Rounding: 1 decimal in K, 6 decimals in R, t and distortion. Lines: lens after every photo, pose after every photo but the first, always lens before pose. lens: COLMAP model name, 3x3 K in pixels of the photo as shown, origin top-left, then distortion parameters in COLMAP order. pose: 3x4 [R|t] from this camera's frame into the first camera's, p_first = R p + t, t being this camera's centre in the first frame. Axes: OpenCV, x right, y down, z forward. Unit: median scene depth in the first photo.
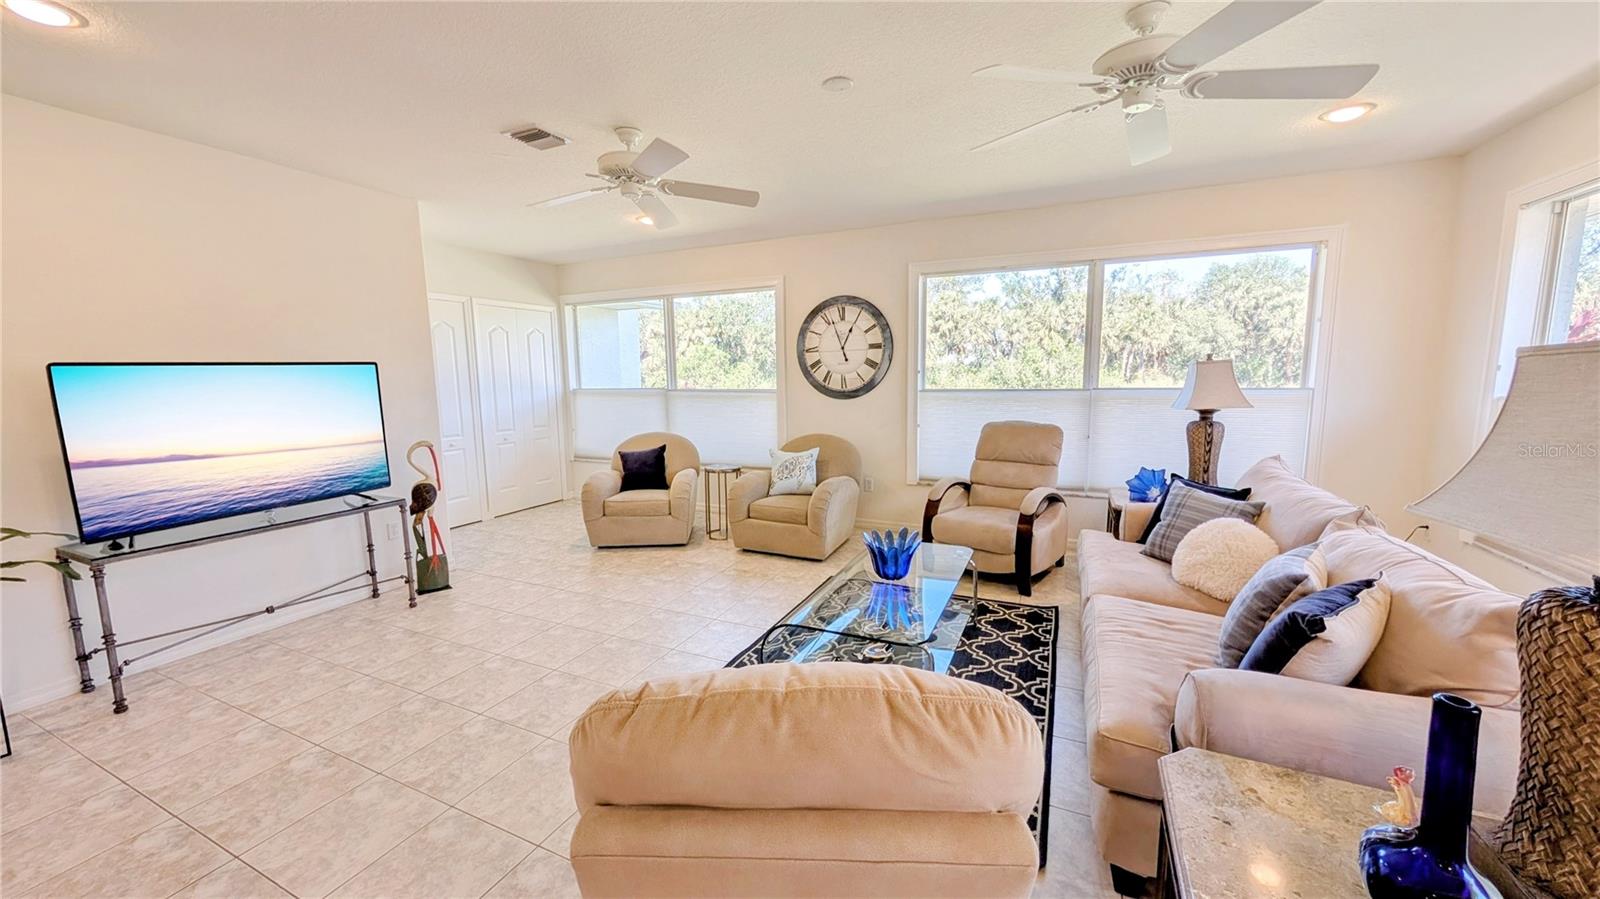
lens RADIAL K [[586.2, 0, 795.0], [0, 586.2, 443.2], [0, 0, 1]] dist [-0.000185, -0.000282]
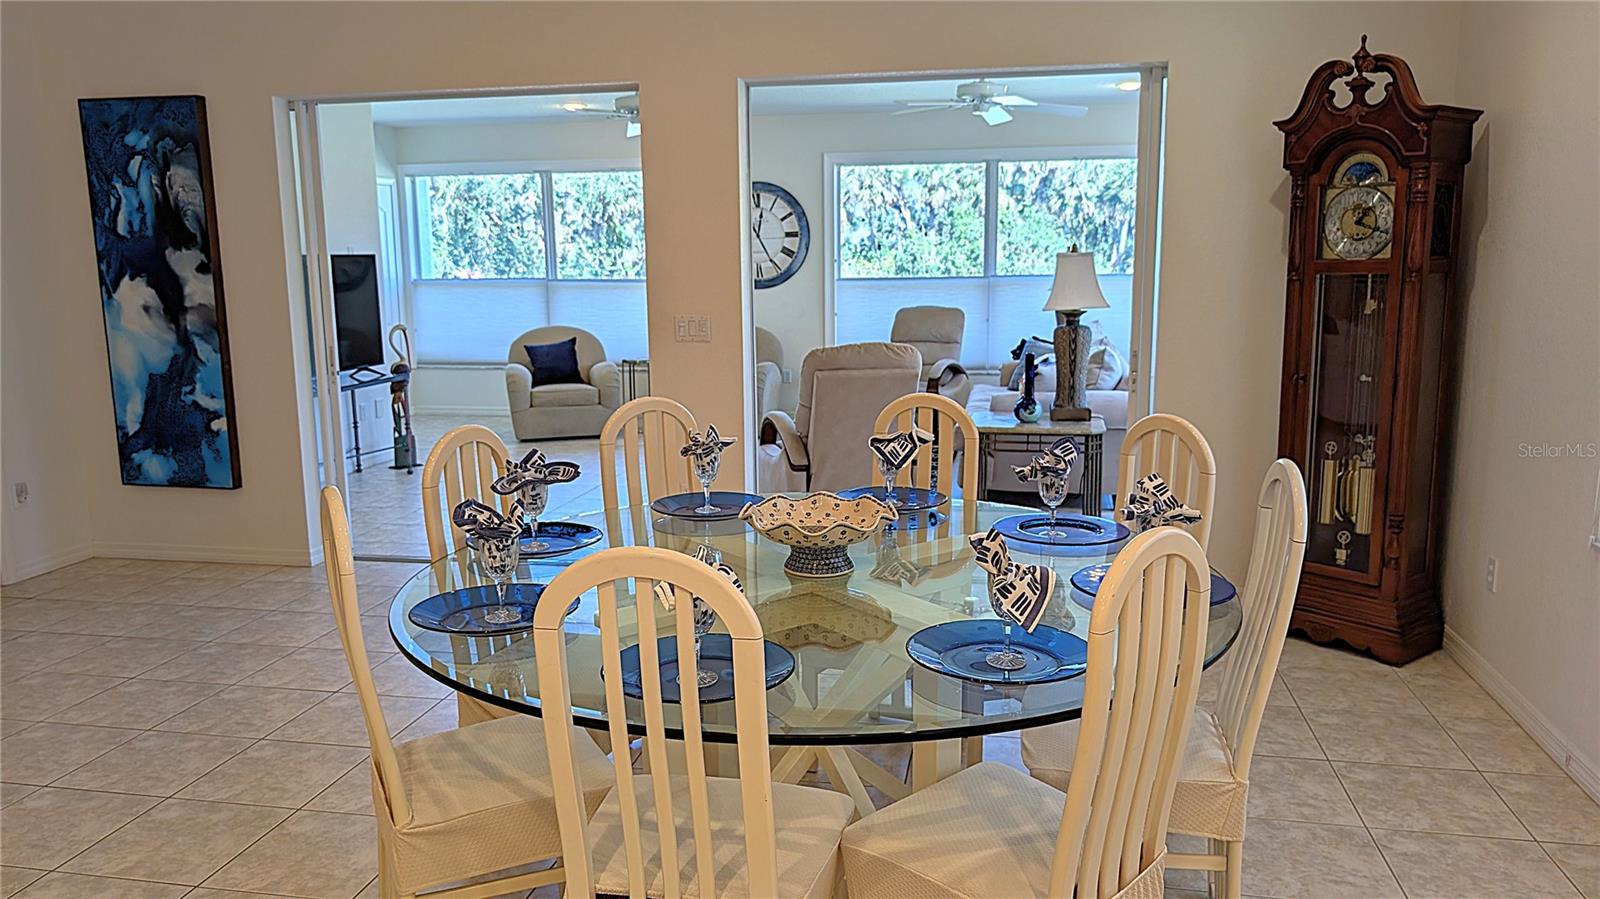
lens RADIAL K [[1154.9, 0, 786.2], [0, 1154.9, 449.8], [0, 0, 1]] dist [0.050155, -0.087087]
pose [[0.974486, -0.034111, 0.221841, -0.322058], [0.024203, 0.998591, 0.047230, 0.107169], [-0.223139, -0.040655, 0.973938, -0.930873]]
